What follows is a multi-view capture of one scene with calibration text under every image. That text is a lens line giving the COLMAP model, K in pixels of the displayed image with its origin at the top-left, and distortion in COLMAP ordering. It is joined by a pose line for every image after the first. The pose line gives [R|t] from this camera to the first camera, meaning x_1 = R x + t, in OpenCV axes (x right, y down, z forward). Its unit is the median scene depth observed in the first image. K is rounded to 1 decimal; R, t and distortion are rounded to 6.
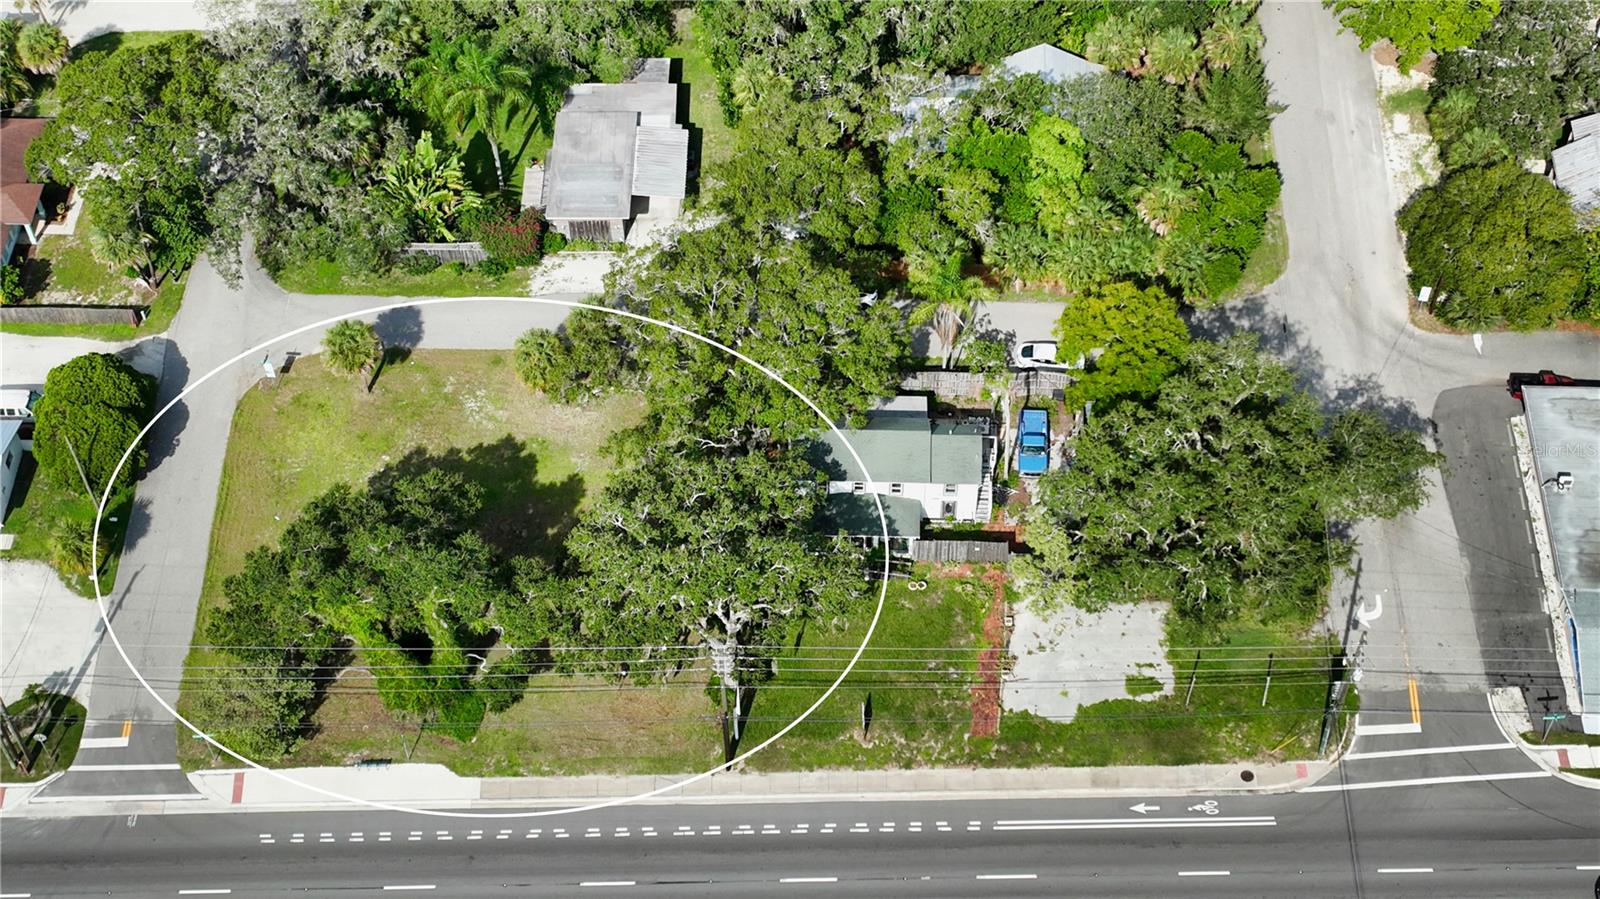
lens RADIAL K [[2263.7, 0, 831.8], [0, 2263.7, 450.5], [0, 0, 1]] dist [0.016485, 0.000957]
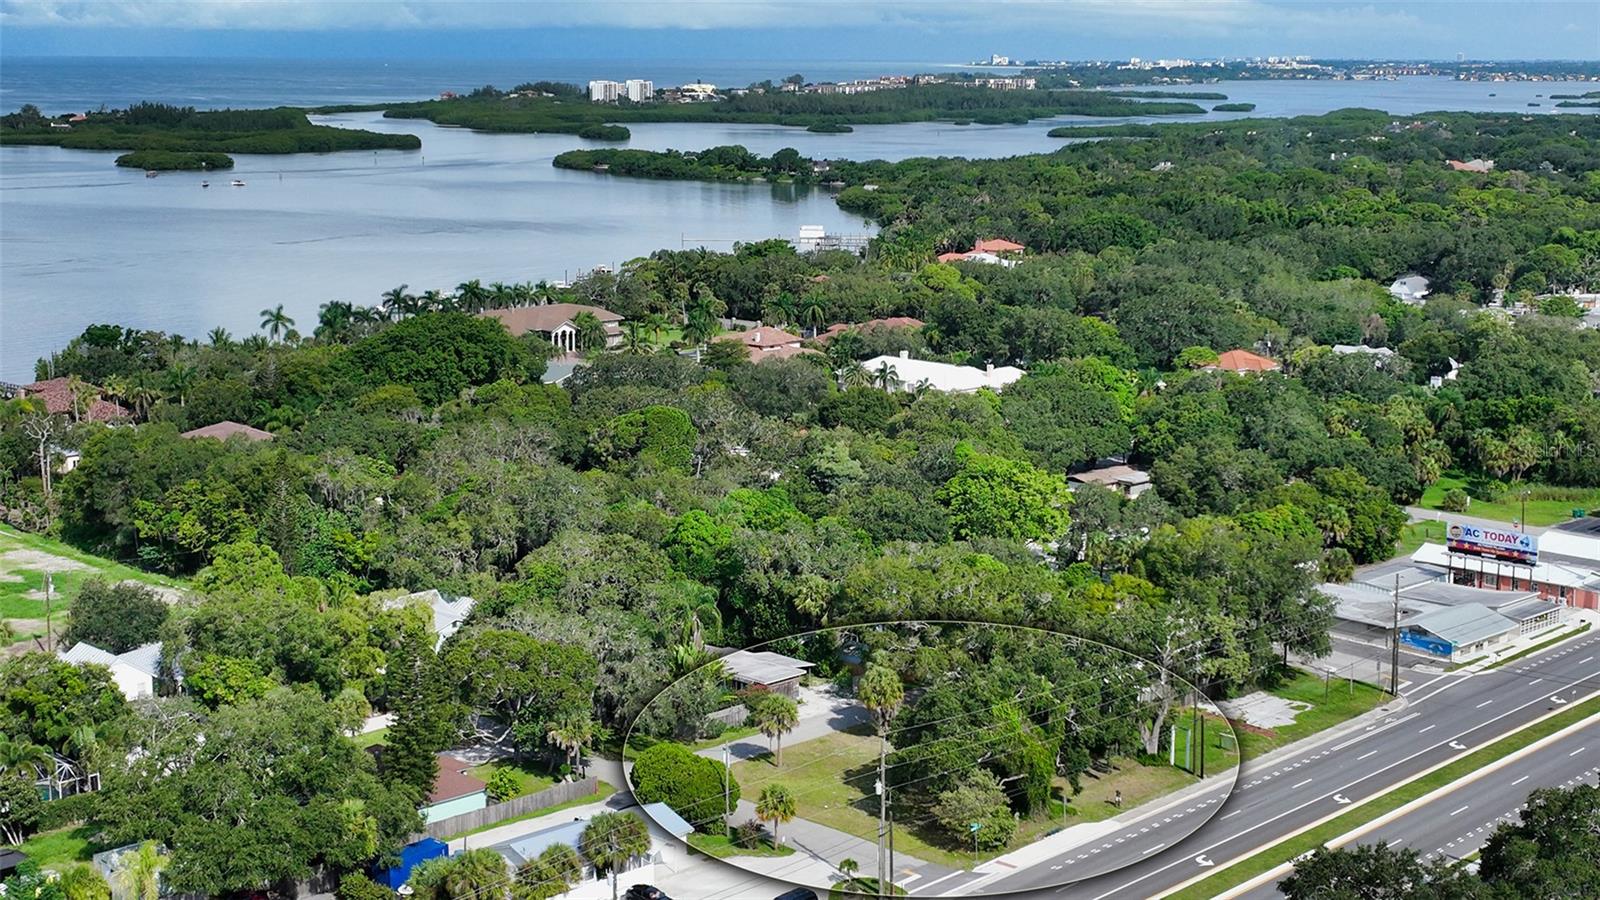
lens RADIAL K [[2263.7, 0, 831.8], [0, 2263.7, 451.0], [0, 0, 1]] dist [0.016485, 0.000957]
pose [[0.688416, -0.118318, 0.715600, -1.246428], [0.575063, 0.690295, -0.439084, 0.502308], [-0.442024, 0.713788, 0.543251, 0.138271]]
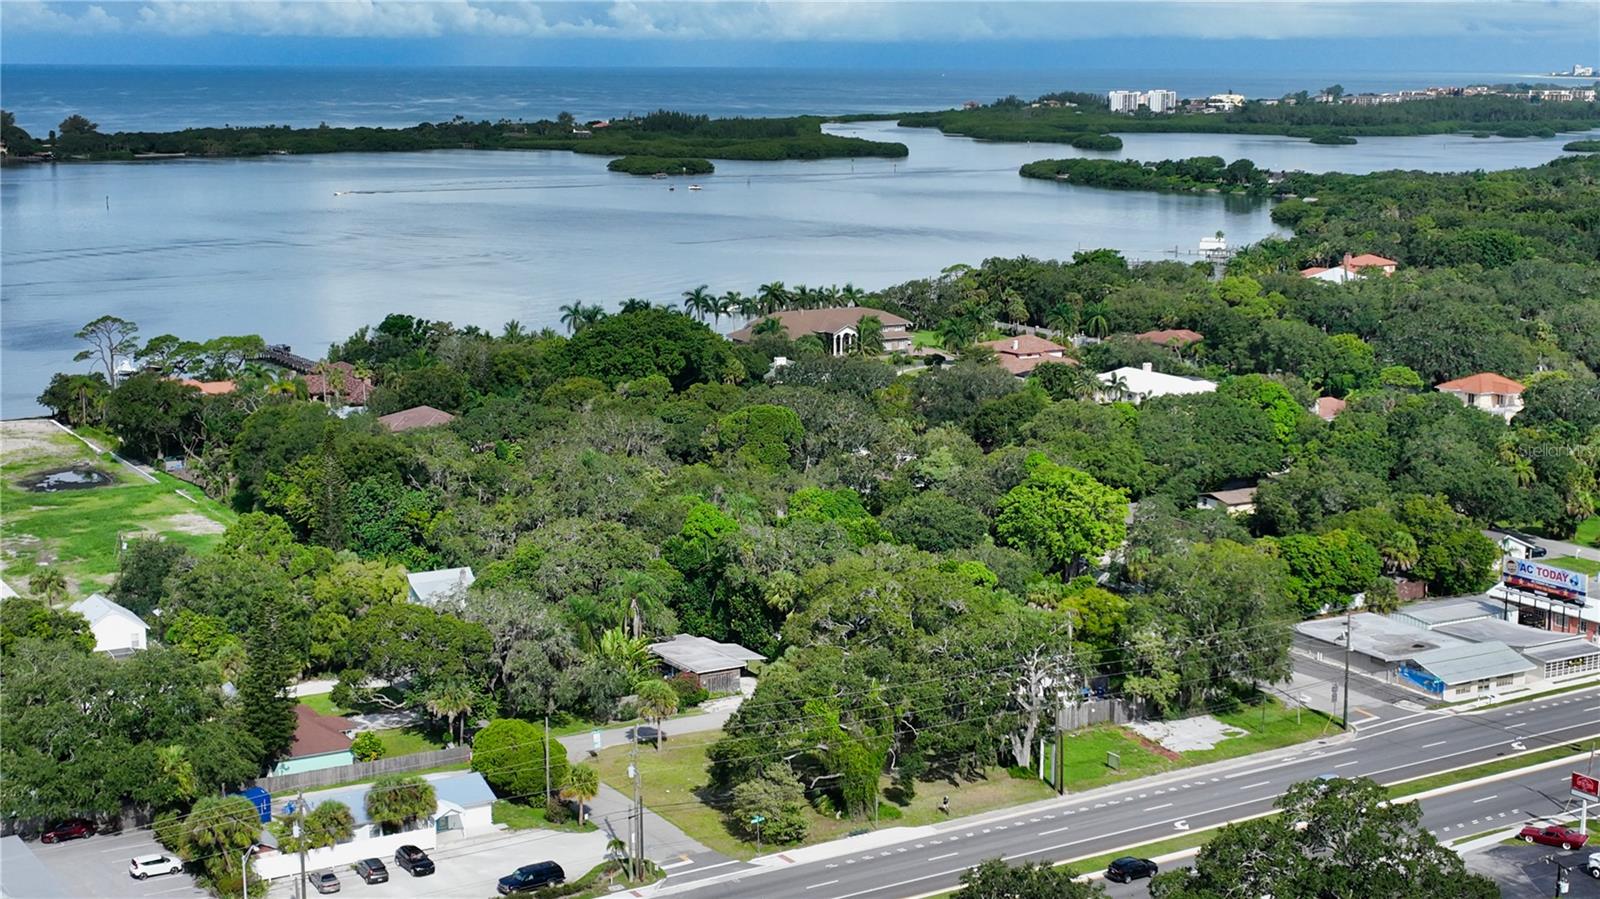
lens RADIAL K [[2263.7, 0, 831.8], [0, 2263.7, 450.5], [0, 0, 1]] dist [0.016485, 0.000957]
pose [[0.845391, -0.082399, 0.527754, -0.923760], [0.421701, 0.709383, -0.564751, 0.744642], [-0.327844, 0.699990, 0.634454, -0.045518]]
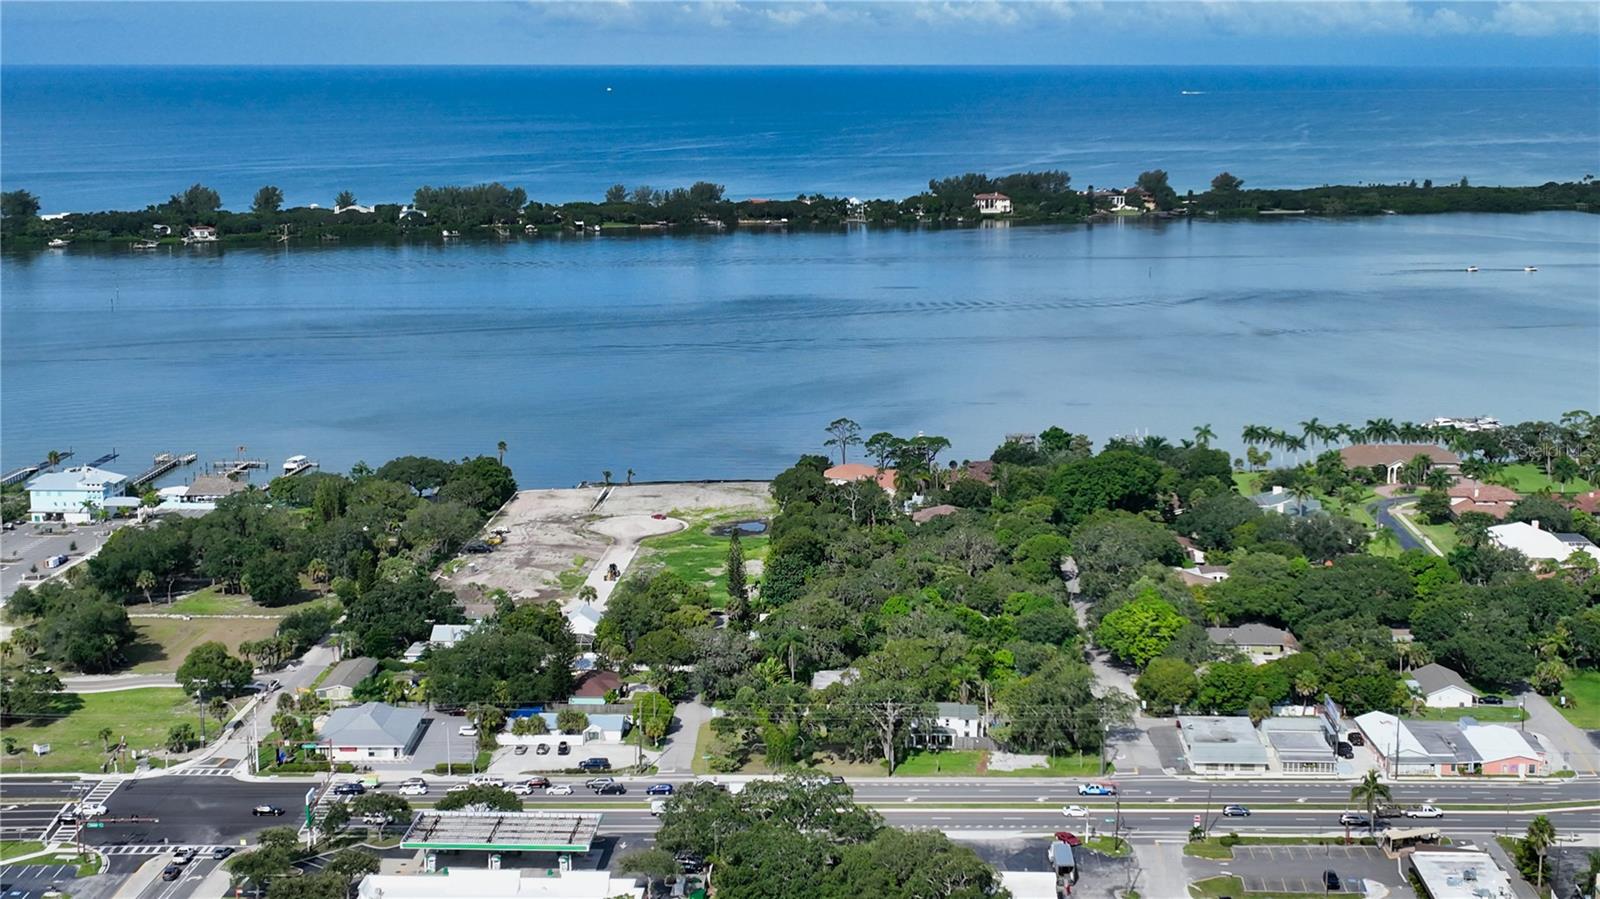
lens RADIAL K [[2263.7, 0, 831.8], [0, 2263.7, 450.5], [0, 0, 1]] dist [0.016485, 0.000957]
pose [[0.999909, 0.008105, -0.010796, -0.089332], [-0.013294, 0.730390, -0.682901, 1.738839], [0.002350, 0.682982, 0.730431, -1.304984]]
